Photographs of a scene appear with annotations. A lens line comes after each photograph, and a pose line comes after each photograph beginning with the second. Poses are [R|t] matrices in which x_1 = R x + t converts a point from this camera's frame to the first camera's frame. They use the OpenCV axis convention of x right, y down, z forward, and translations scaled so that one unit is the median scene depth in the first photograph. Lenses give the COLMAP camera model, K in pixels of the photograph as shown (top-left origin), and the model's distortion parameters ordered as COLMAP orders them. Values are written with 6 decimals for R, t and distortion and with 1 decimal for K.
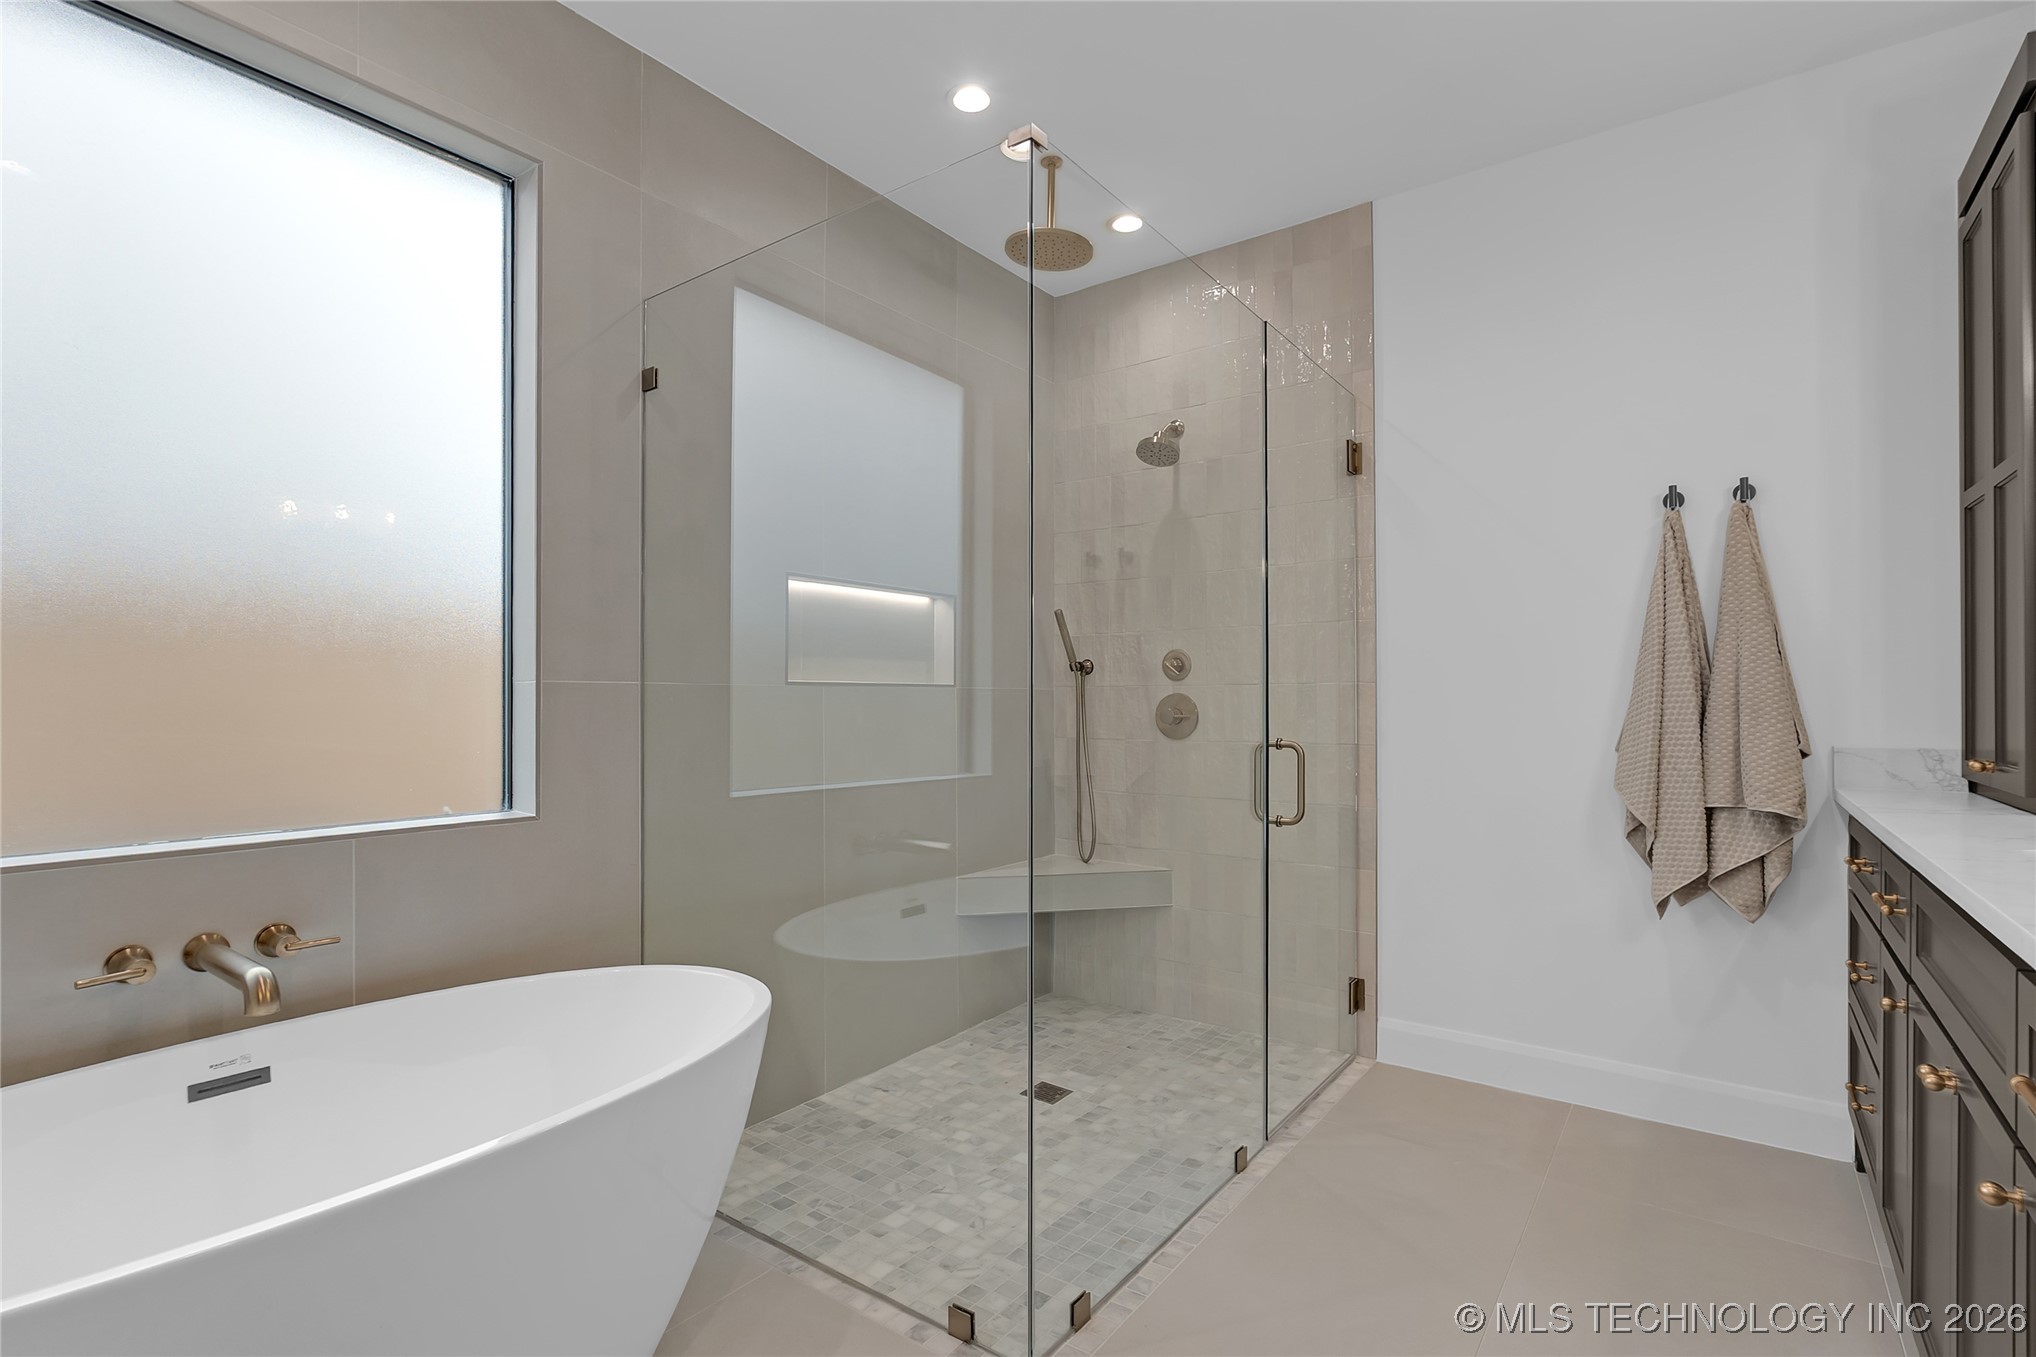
lens RADIAL K [[945.6, 0, 998.8], [0, 945.6, 697.2], [0, 0, 1]] dist [-0.010958, 0.004337]
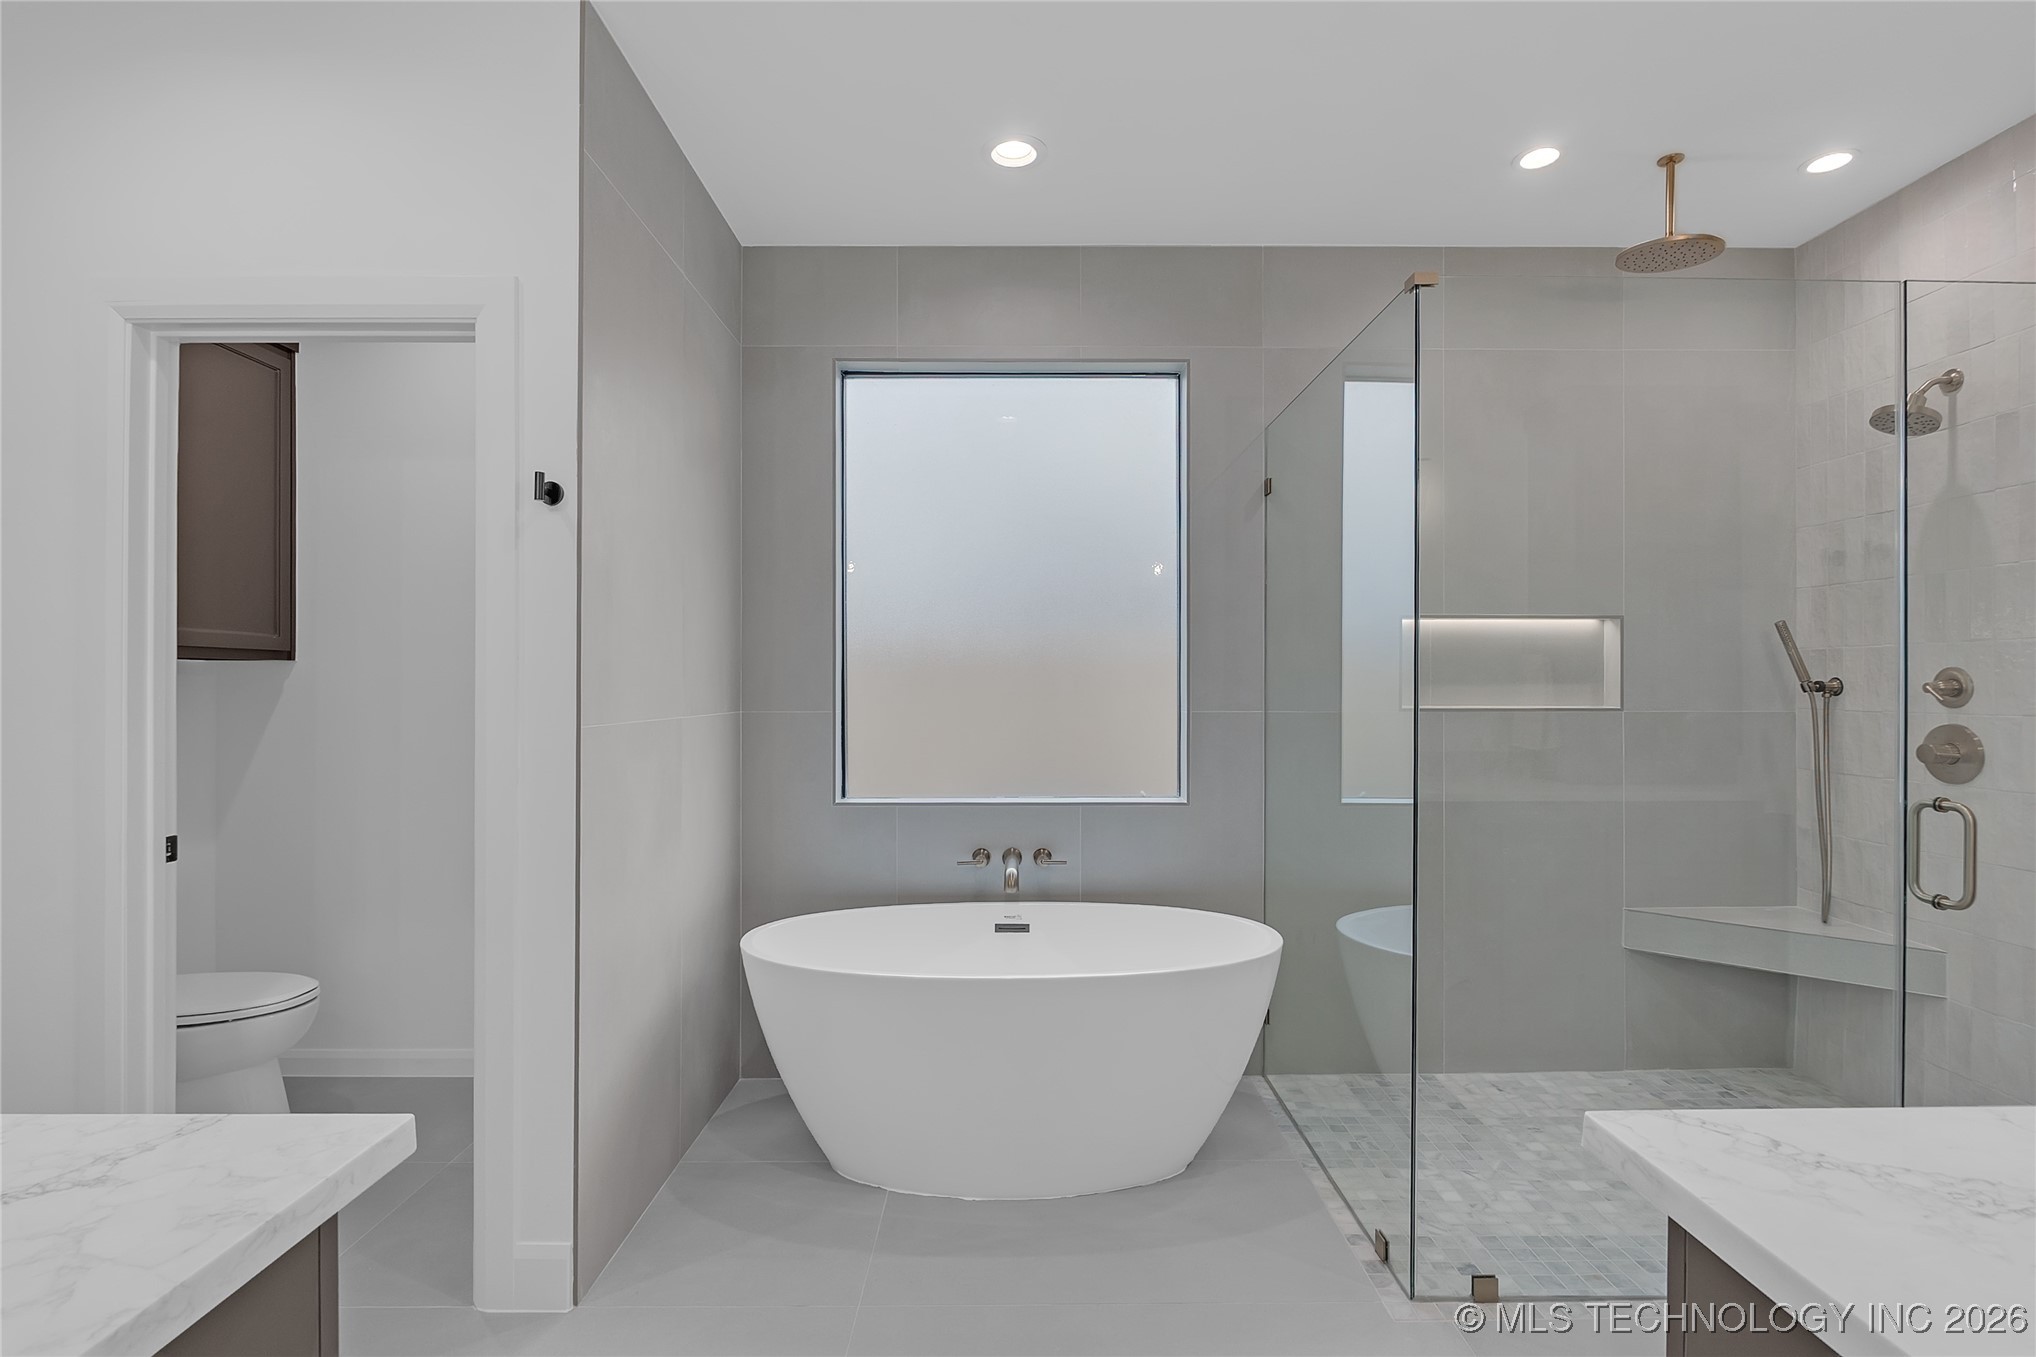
lens RADIAL K [[945.6, 0, 1029.5], [0, 945.6, 676.3], [0, 0, 1]] dist [-0.010958, 0.004337]
pose [[0.609319, -0.005276, -0.792908, 0.383823], [0.002780, 0.999986, -0.004517, -0.047535], [0.792920, 0.000548, 0.609325, -0.073144]]
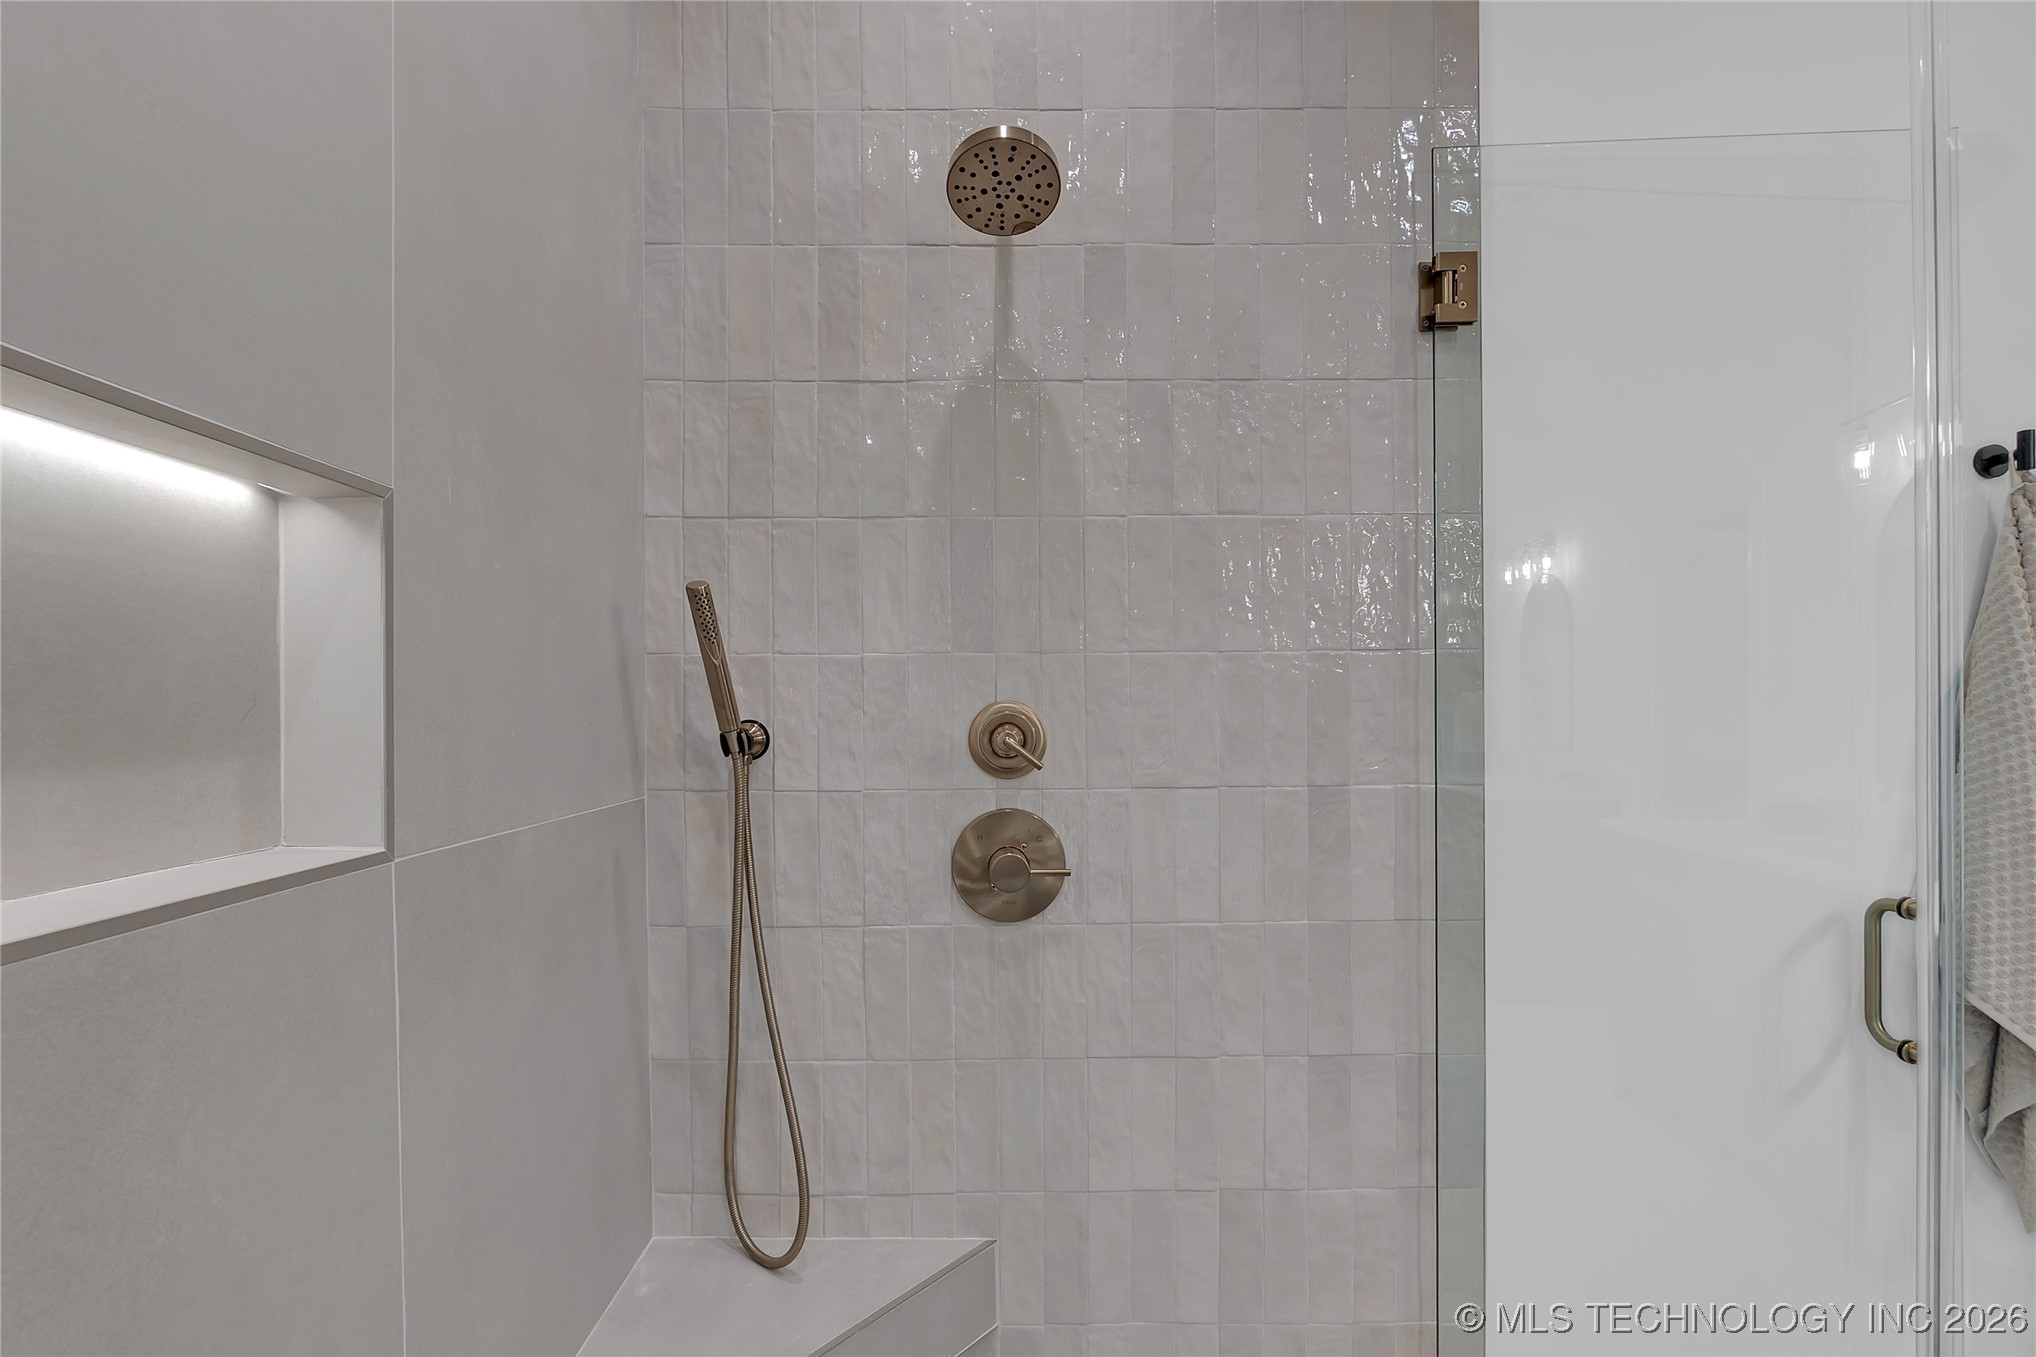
lens RADIAL K [[945.6, 0, 962.3], [0, 945.6, 713.1], [0, 0, 1]] dist [-0.010958, 0.004337]
pose [[0.799757, -0.005934, 0.600294, -0.080831], [-0.001782, 0.999923, 0.012258, -0.057199], [-0.600321, -0.010873, 0.799685, 0.781964]]
